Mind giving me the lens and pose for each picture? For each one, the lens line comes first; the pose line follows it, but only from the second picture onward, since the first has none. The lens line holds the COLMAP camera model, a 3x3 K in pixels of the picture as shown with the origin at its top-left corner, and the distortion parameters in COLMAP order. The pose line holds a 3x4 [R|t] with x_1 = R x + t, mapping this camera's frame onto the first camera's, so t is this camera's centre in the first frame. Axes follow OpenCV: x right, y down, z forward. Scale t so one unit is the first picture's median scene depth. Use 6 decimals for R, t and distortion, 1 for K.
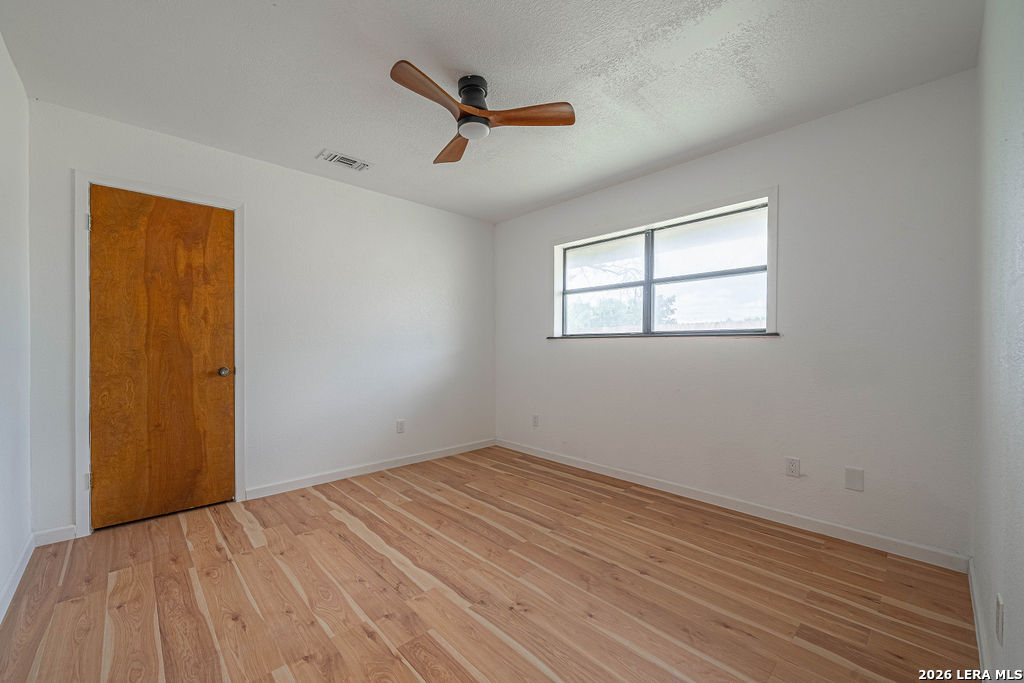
lens RADIAL K [[390.1, 0, 519.9], [0, 390.1, 348.9], [0, 0, 1]] dist [-0.003544, -0.000043]
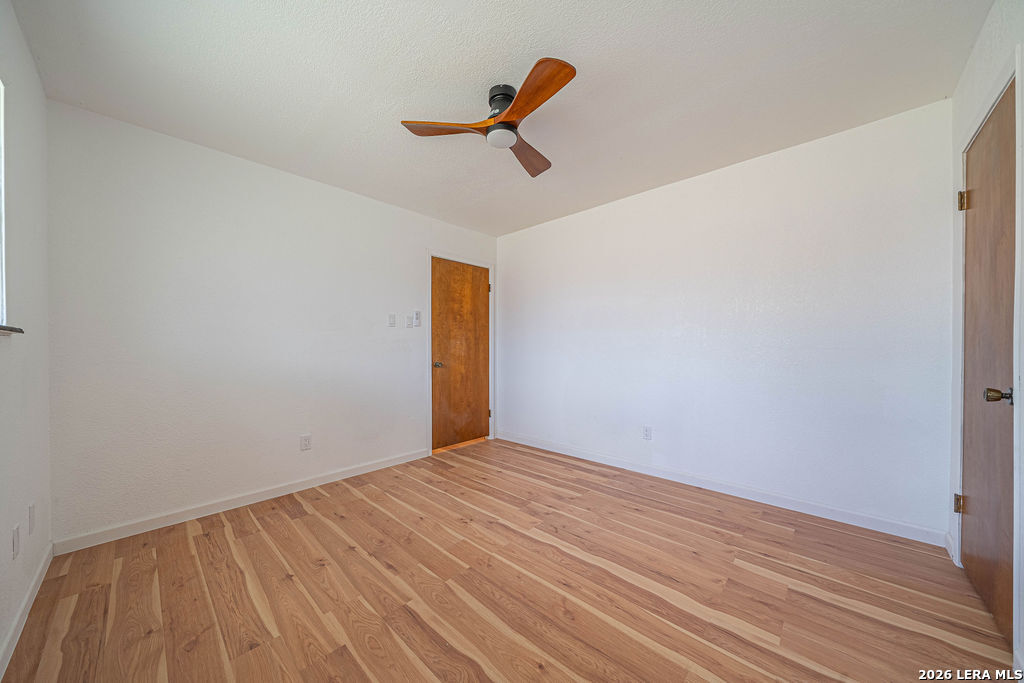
lens RADIAL K [[350.0, 0, 505.3], [0, 350.0, 346.4], [0, 0, 1]] dist [-0.001696, -0.000262]
pose [[-0.999781, 0.003963, -0.020545, -0.106835], [0.003926, 0.999991, 0.001824, -0.012457], [0.020552, 0.001743, -0.999787, 1.951022]]
